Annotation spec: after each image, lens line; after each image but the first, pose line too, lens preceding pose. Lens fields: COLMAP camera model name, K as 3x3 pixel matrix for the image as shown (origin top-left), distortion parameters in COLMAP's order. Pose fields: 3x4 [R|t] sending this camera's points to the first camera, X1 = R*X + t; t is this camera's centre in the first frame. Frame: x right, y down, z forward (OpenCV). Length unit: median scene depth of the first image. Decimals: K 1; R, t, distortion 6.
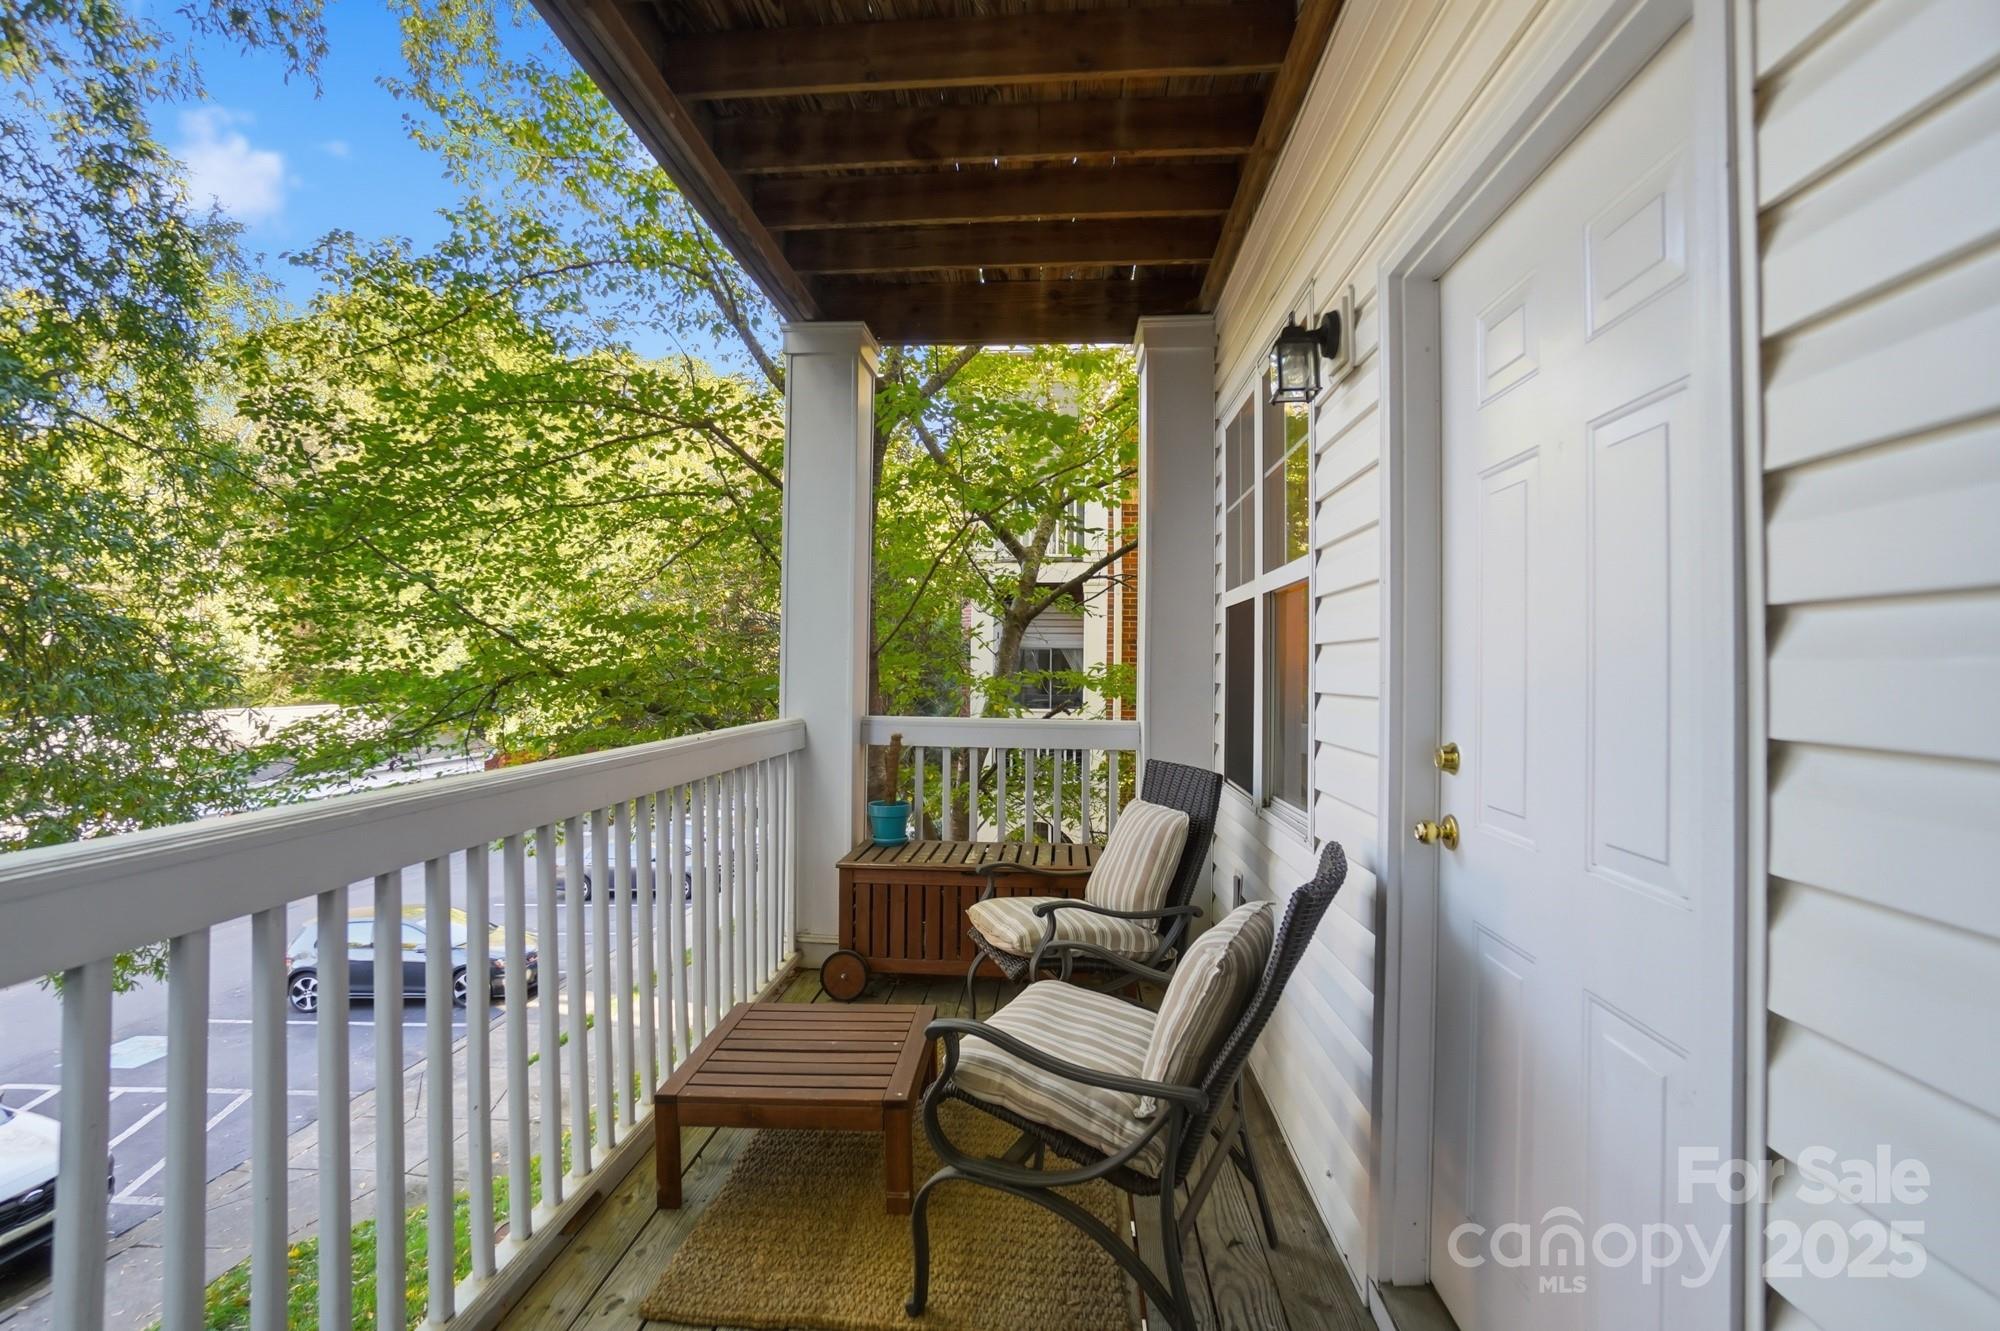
lens RADIAL K [[903.0, 0, 1002.4], [0, 903.0, 671.9], [0, 0, 1]] dist [-0.022475, -0.000478]
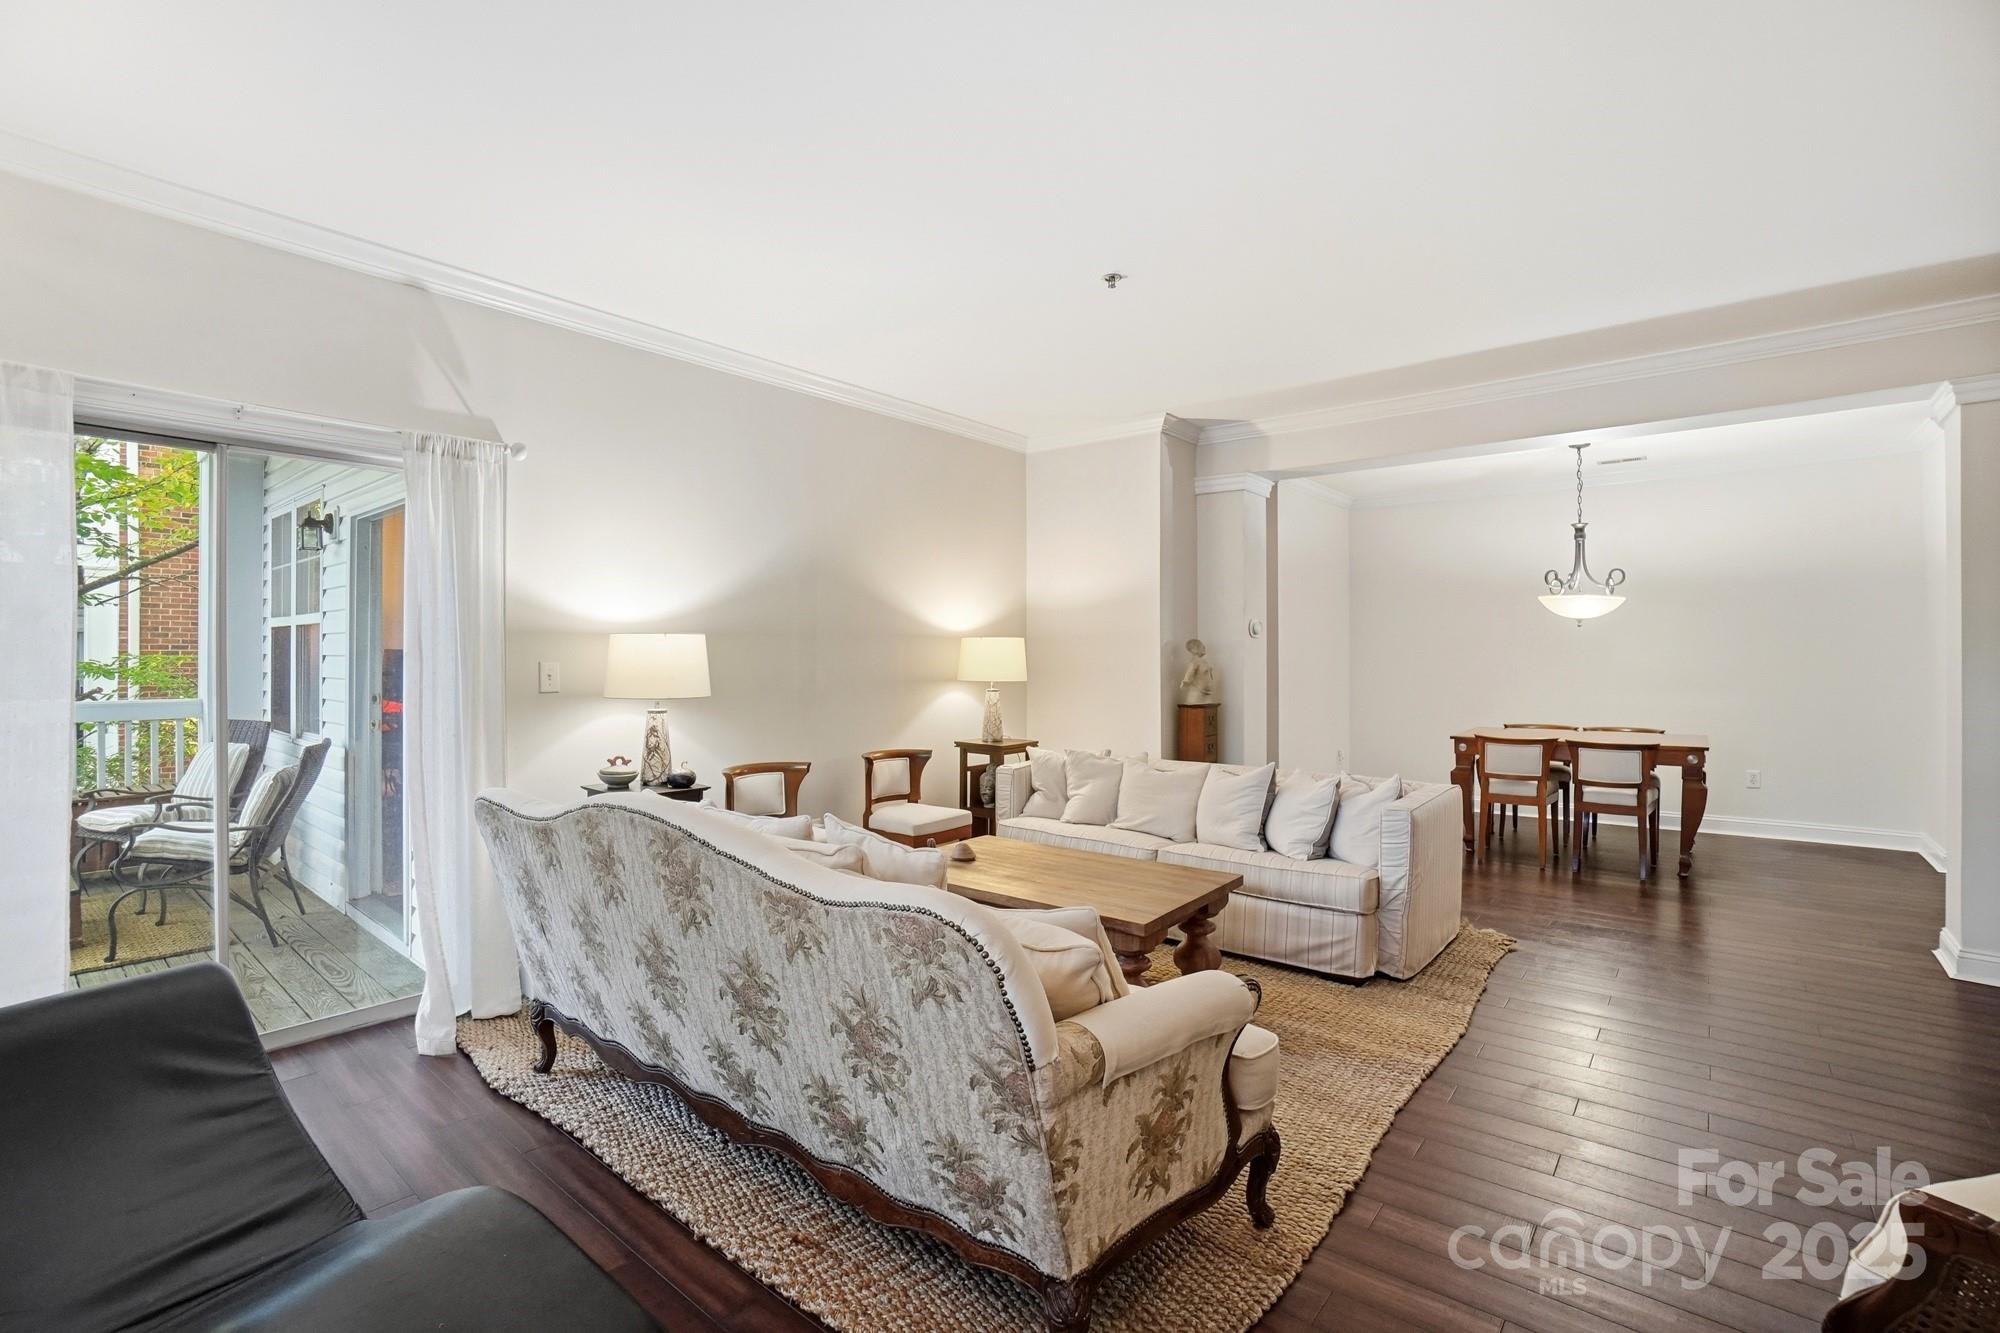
lens RADIAL K [[903.0, 0, 990.7], [0, 903.0, 666.8], [0, 0, 1]] dist [-0.022475, -0.000478]
pose [[0.598265, -0.004895, 0.801284, -0.363799], [-0.003745, 0.999953, 0.008905, -0.023536], [-0.801290, -0.008328, 0.598218, -1.392626]]
